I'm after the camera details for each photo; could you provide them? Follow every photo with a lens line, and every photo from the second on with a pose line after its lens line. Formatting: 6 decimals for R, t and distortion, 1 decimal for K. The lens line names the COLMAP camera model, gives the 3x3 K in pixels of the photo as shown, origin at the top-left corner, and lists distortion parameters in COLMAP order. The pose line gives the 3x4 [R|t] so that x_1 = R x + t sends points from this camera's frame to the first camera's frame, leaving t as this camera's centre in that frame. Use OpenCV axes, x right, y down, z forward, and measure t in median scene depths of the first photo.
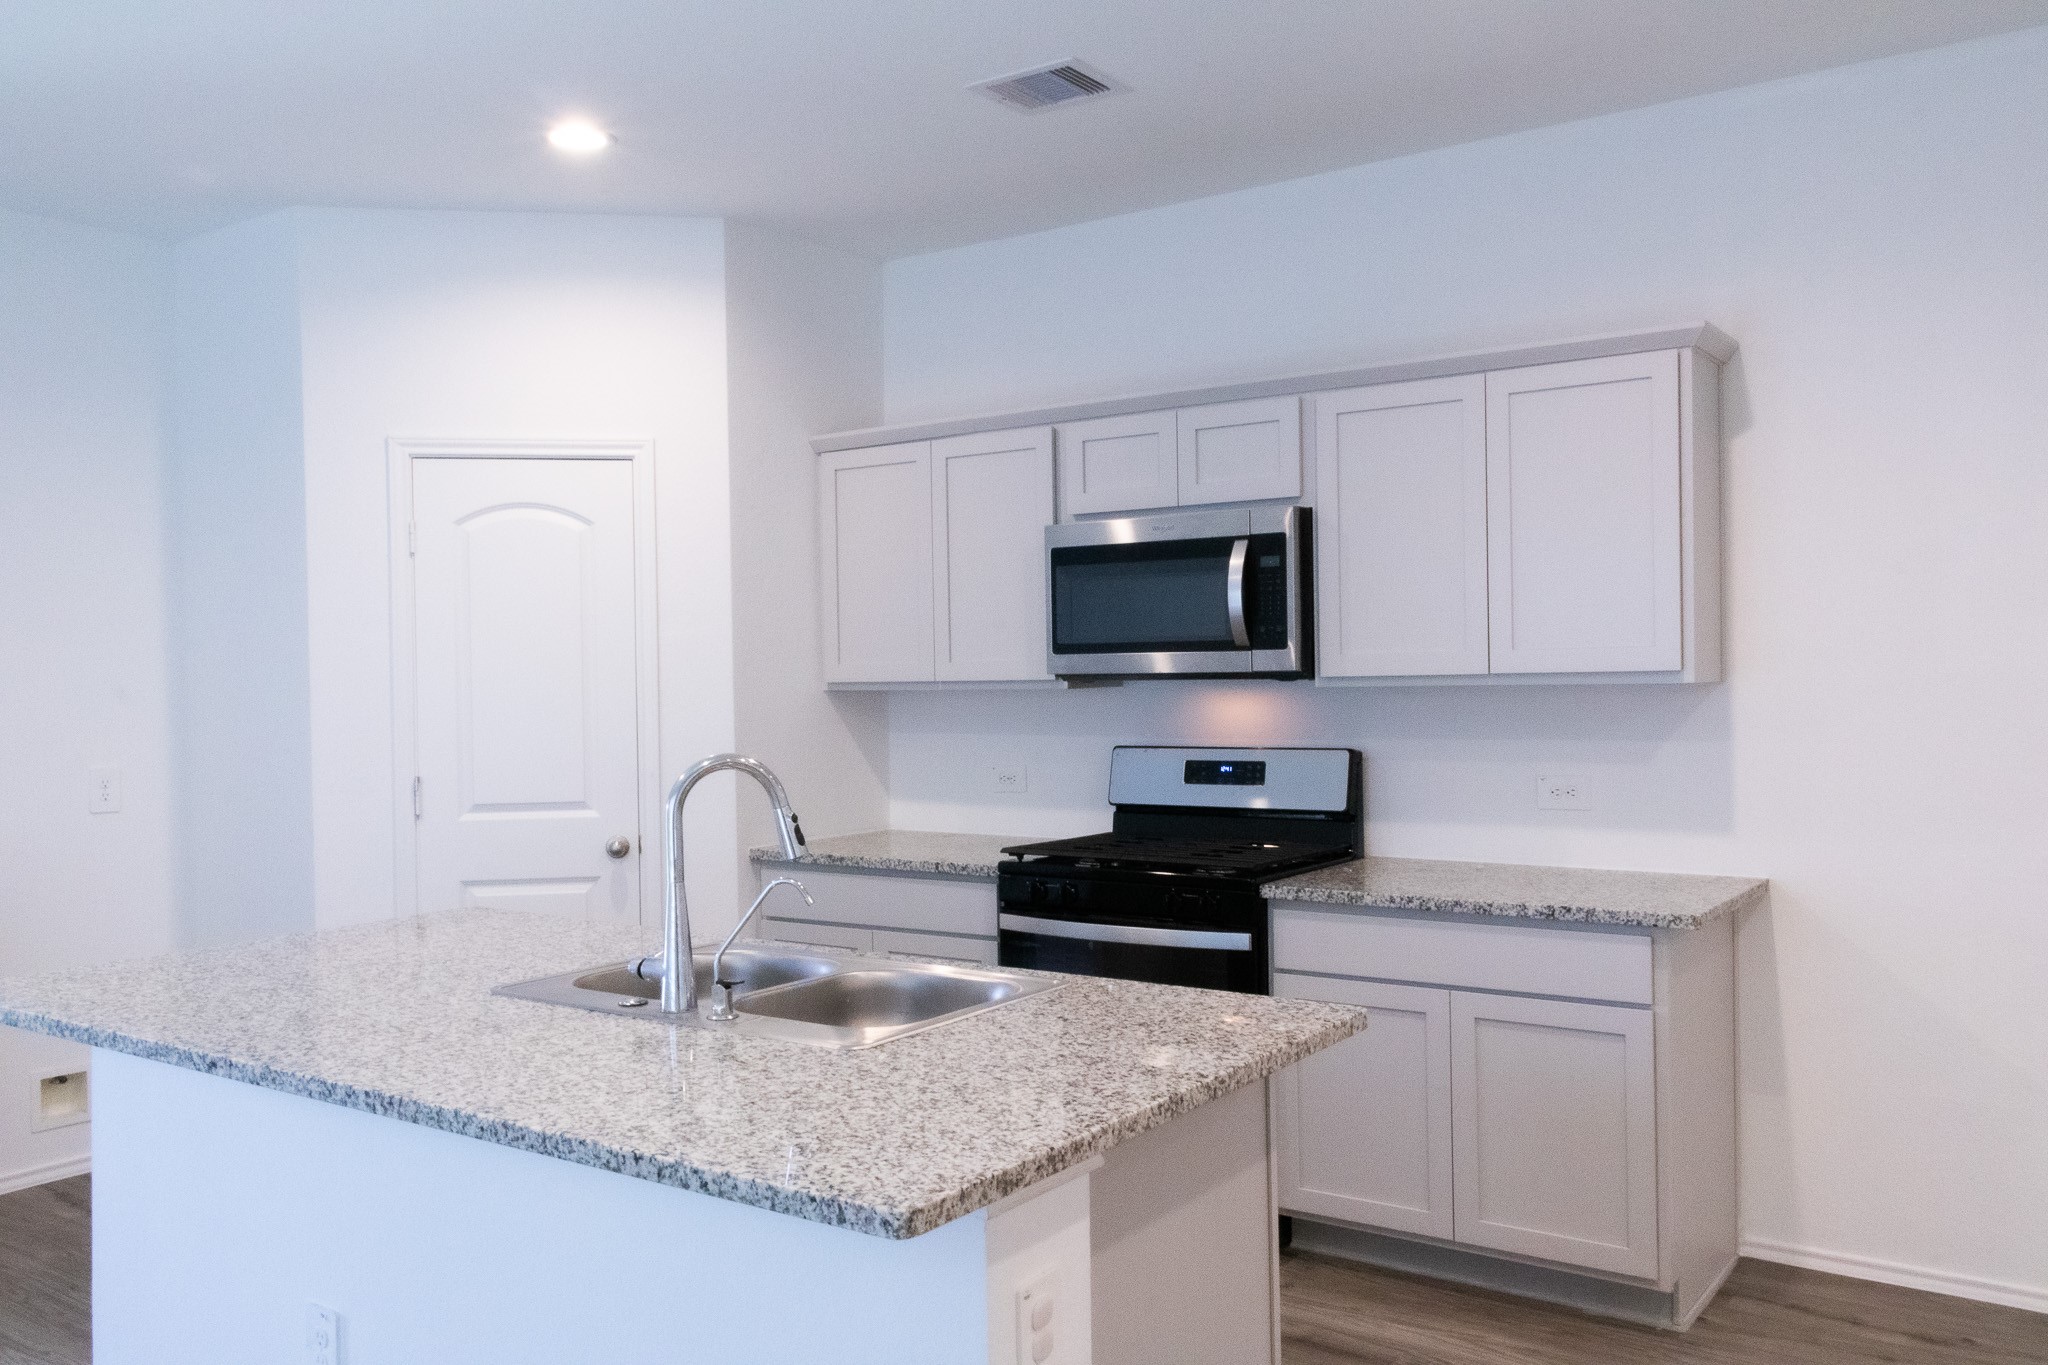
lens RADIAL K [[1653.2, 0, 1024.0], [0, 1653.2, 682.5], [0, 0, 1]] dist [0.005129, 0.003208]
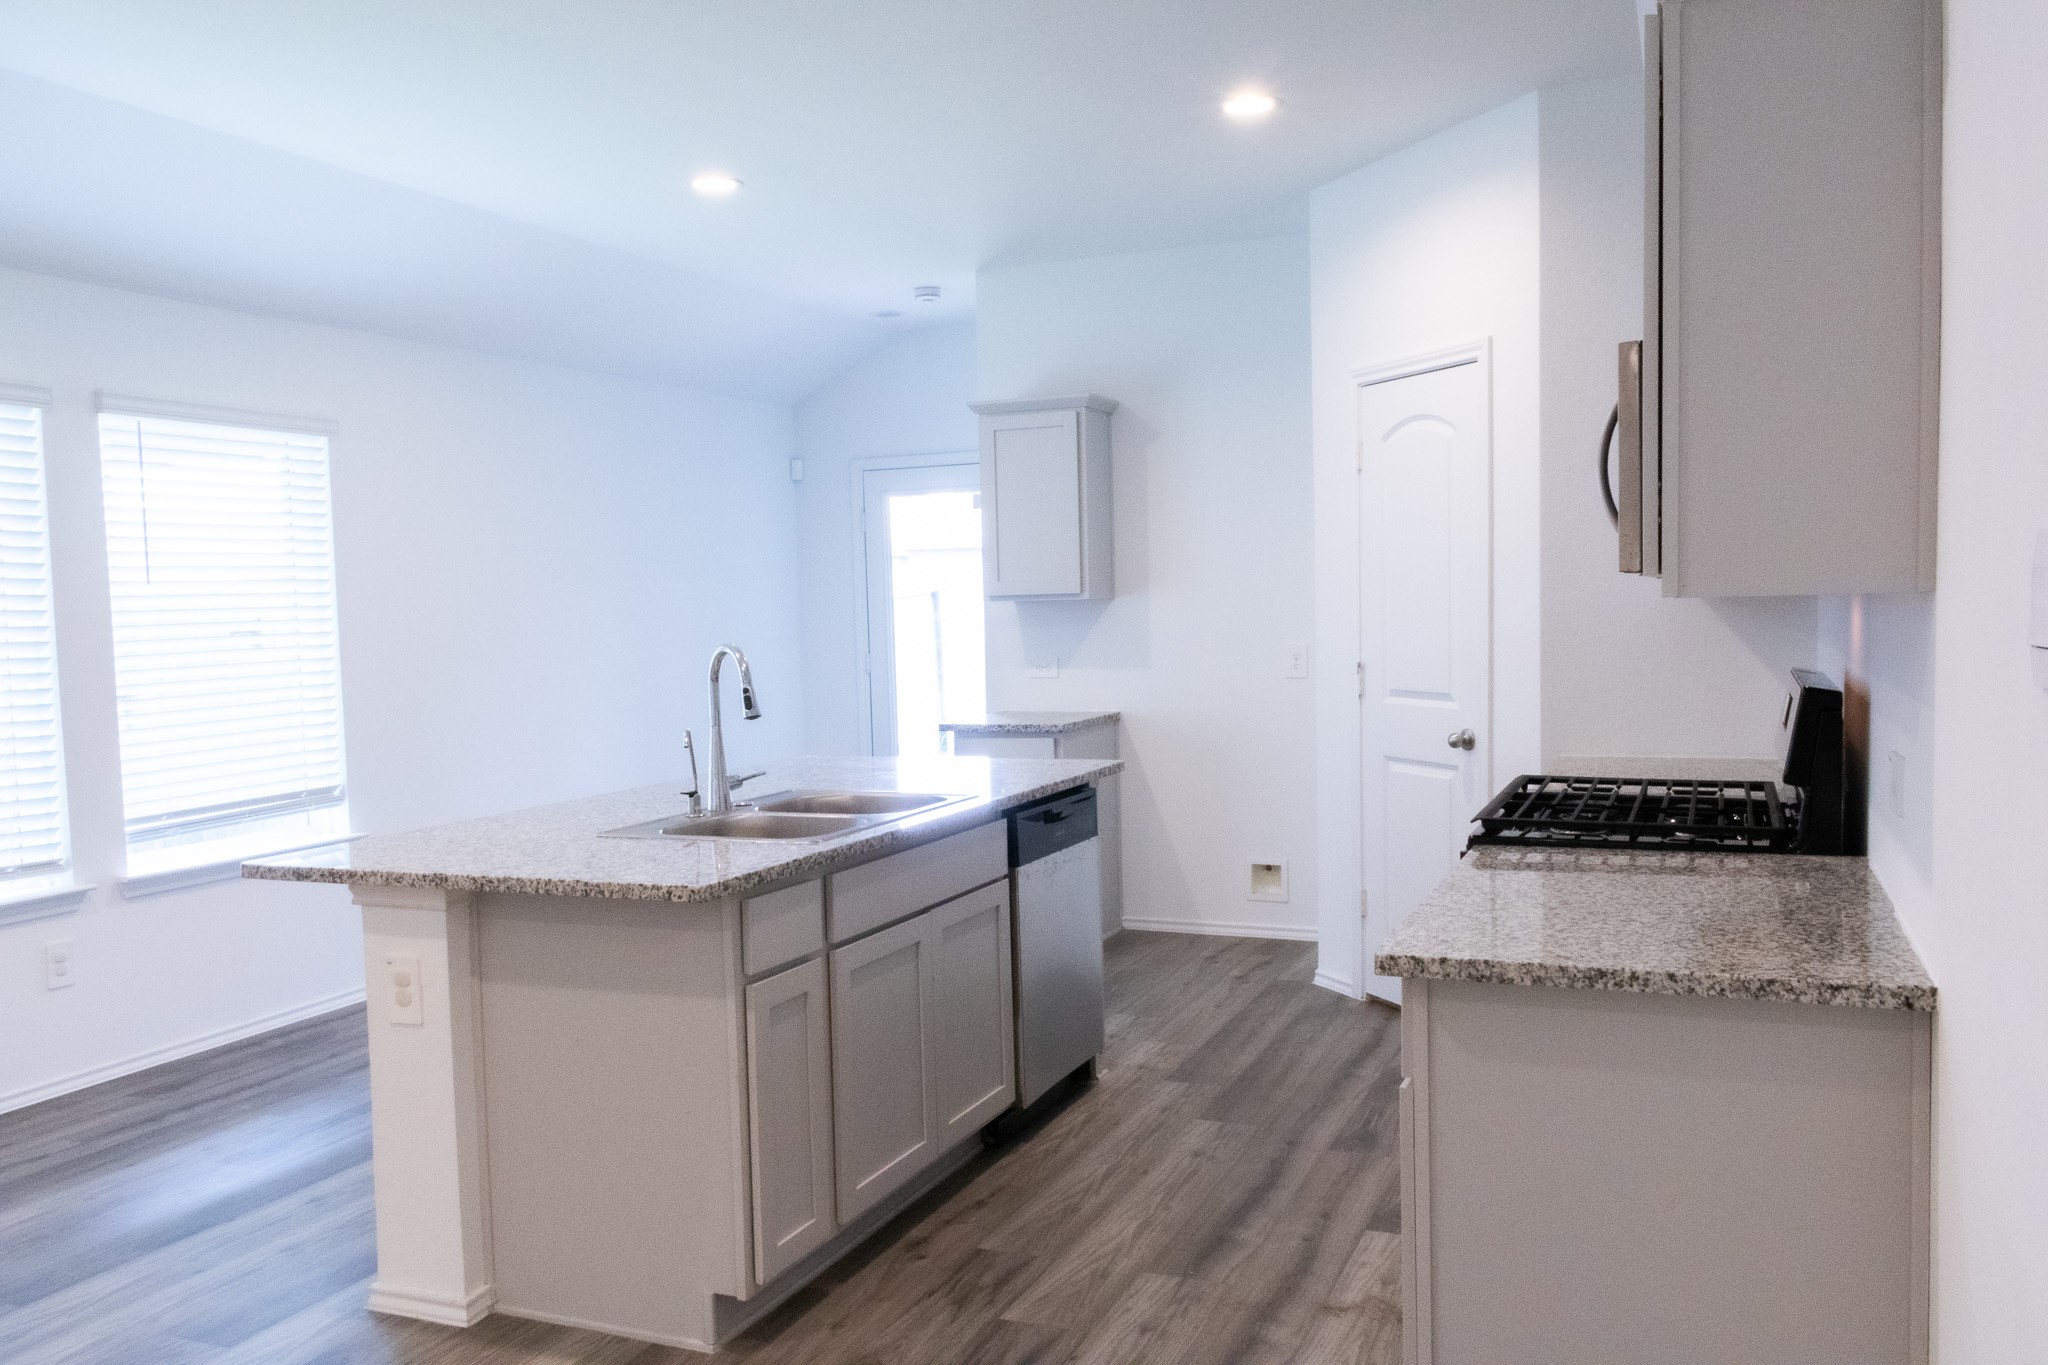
lens RADIAL K [[1653.2, 0, 1024.0], [0, 1653.2, 682.5], [0, 0, 1]] dist [0.005129, 0.003208]
pose [[0.209461, 0.061456, -0.975884, 0.813345], [0.013086, 0.997757, 0.065642, -0.009521], [0.977729, -0.026520, 0.208187, 0.587148]]
